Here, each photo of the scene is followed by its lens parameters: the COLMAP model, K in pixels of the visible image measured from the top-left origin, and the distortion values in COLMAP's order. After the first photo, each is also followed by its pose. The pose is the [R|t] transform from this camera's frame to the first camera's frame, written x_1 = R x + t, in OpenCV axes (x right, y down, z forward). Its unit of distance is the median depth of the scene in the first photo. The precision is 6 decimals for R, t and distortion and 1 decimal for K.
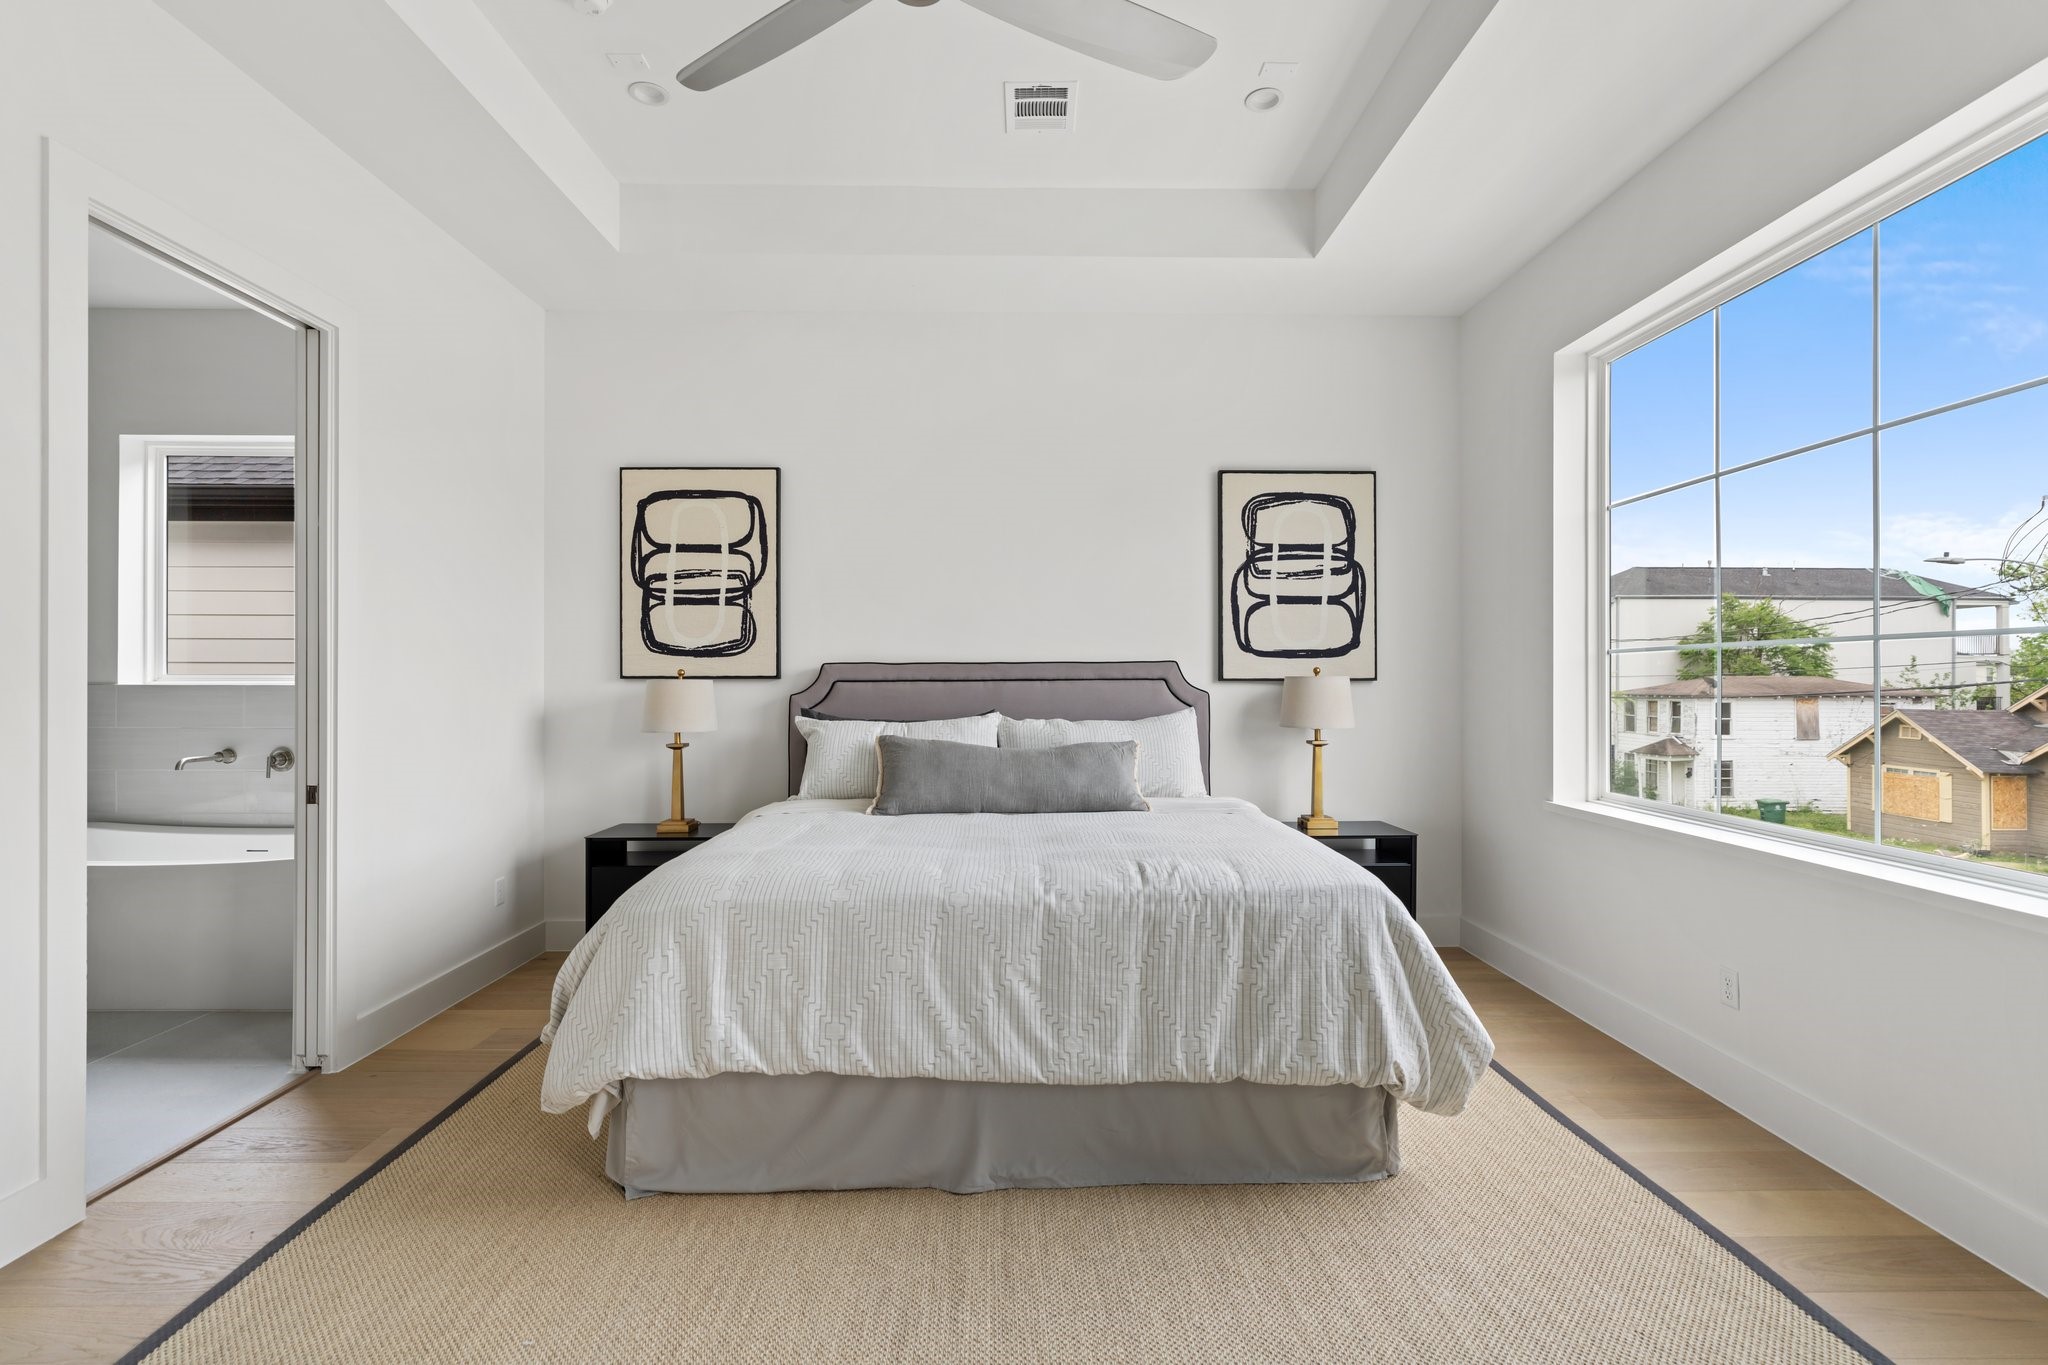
lens RADIAL K [[921.1, 0, 1028.4], [0, 921.1, 678.8], [0, 0, 1]] dist [-0.003440, 0.004114]
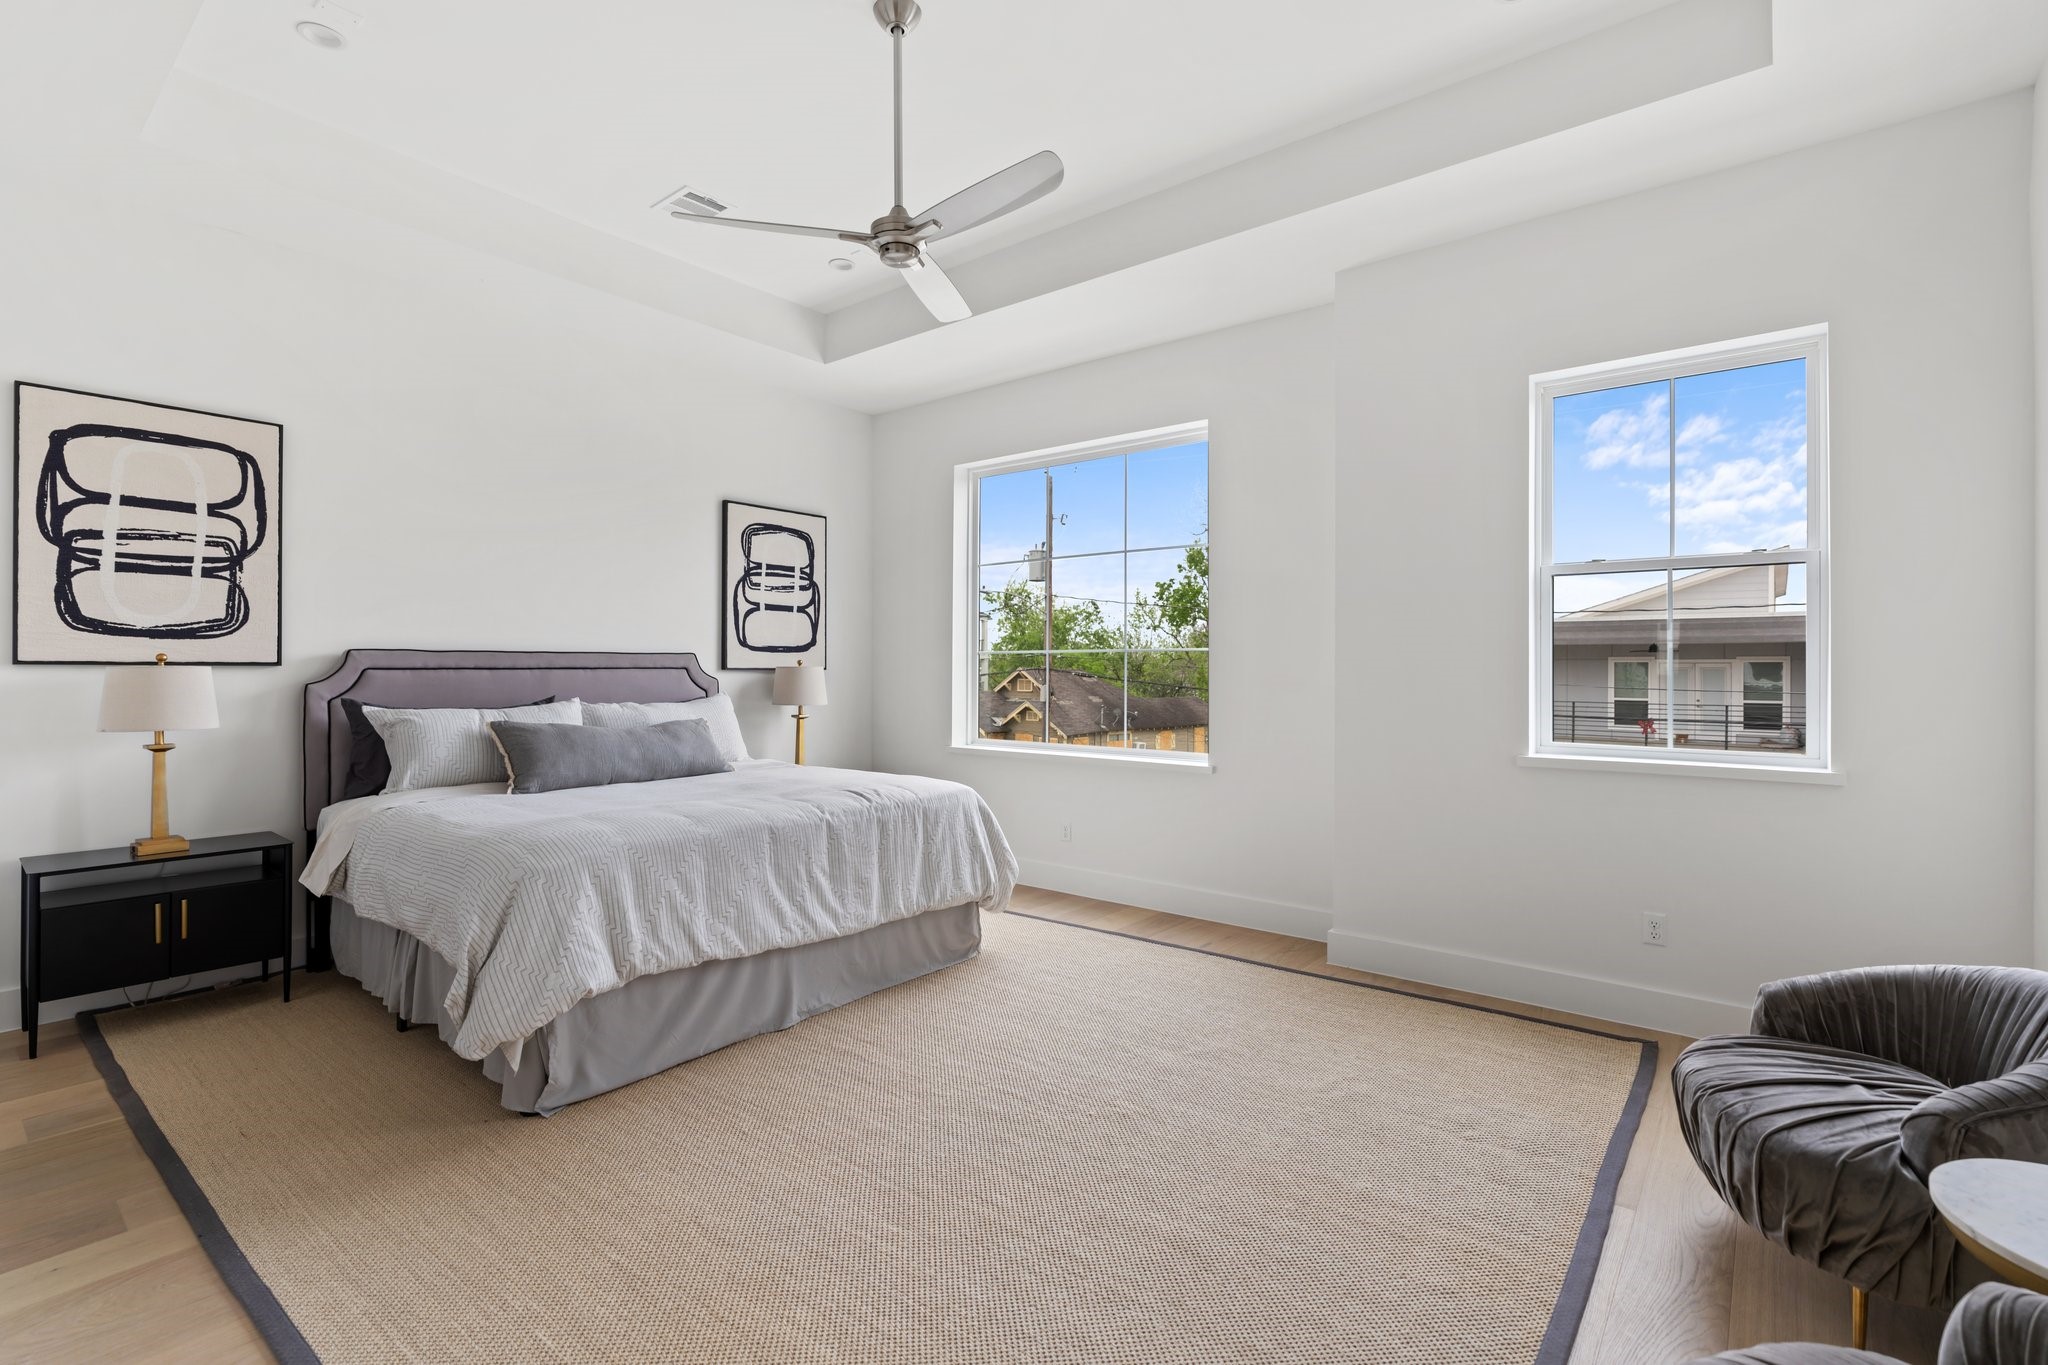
lens RADIAL K [[921.1, 0, 1015.5], [0, 921.1, 670.1], [0, 0, 1]] dist [-0.003440, 0.004114]
pose [[0.650214, 0.003277, 0.759744, -0.542167], [-0.004653, 0.999989, -0.000331, 0.001497], [-0.759737, -0.003320, 0.650222, -0.115270]]
